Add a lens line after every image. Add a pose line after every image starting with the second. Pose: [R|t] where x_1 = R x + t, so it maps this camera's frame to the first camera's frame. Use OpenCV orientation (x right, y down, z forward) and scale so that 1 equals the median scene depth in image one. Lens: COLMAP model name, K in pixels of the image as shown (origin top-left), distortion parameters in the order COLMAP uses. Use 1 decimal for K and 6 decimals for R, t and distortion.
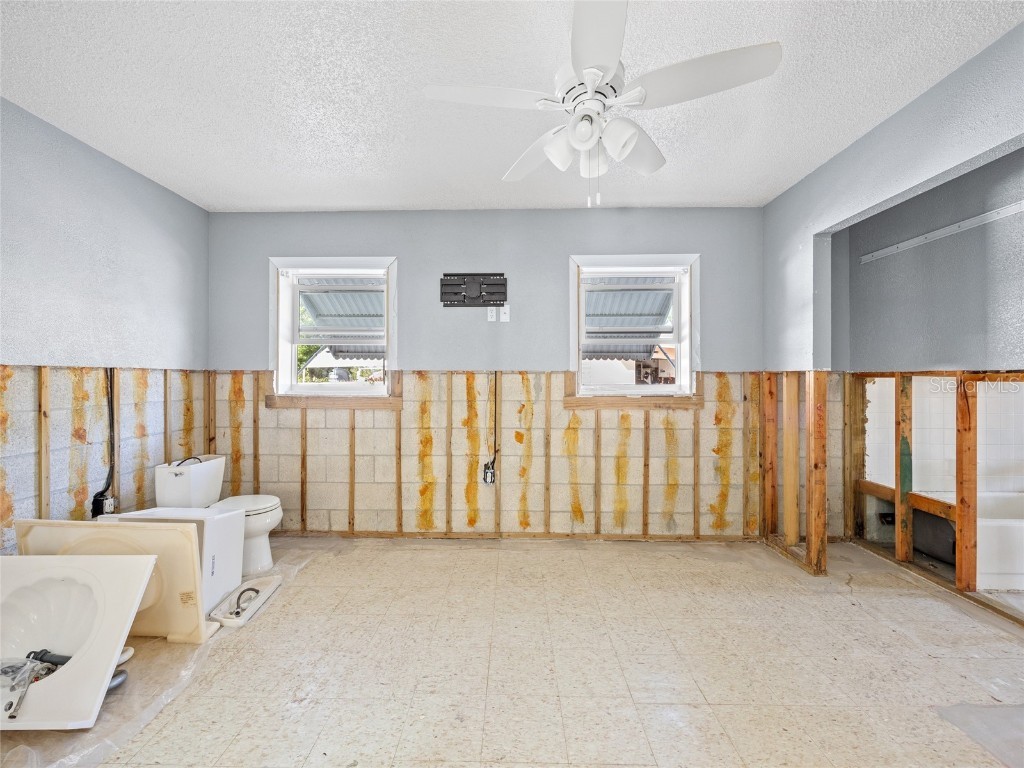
lens RADIAL K [[410.5, 0, 510.3], [0, 410.5, 393.8], [0, 0, 1]] dist [-0.000814, -0.000207]
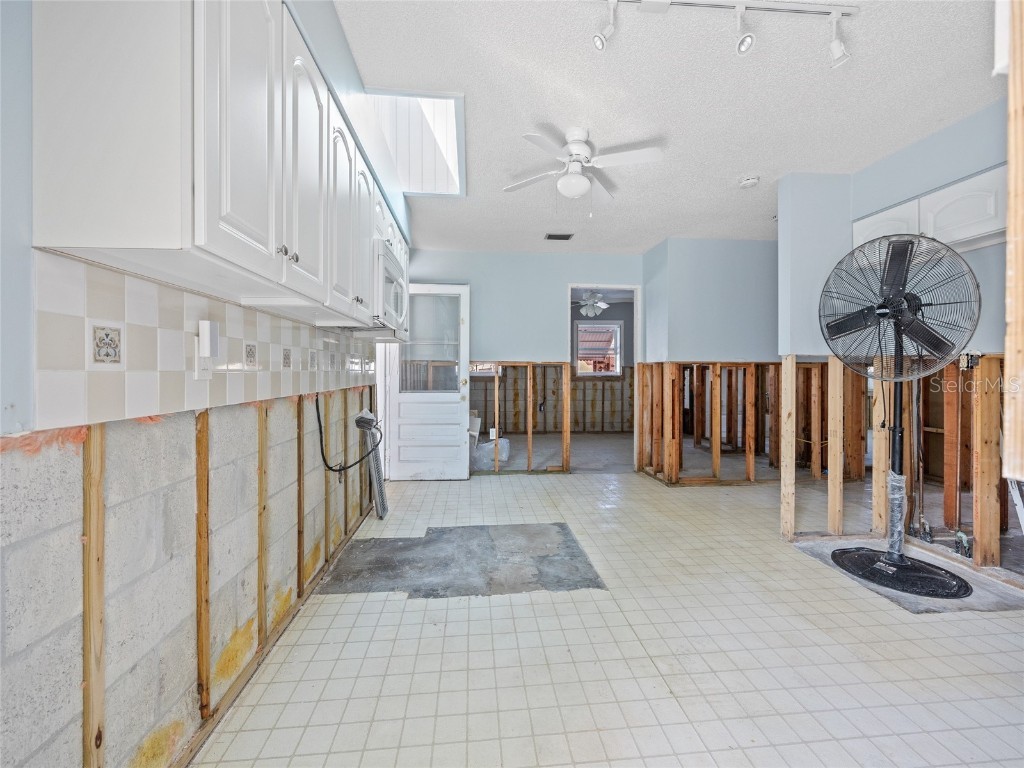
lens RADIAL K [[410.5, 0, 510.3], [0, 410.5, 393.8], [0, 0, 1]] dist [-0.000814, -0.000207]
pose [[0.994270, -0.003266, 0.106848, -0.504429], [0.001765, 0.999899, 0.014134, 0.076547], [-0.106883, -0.013865, 0.994175, -1.442475]]
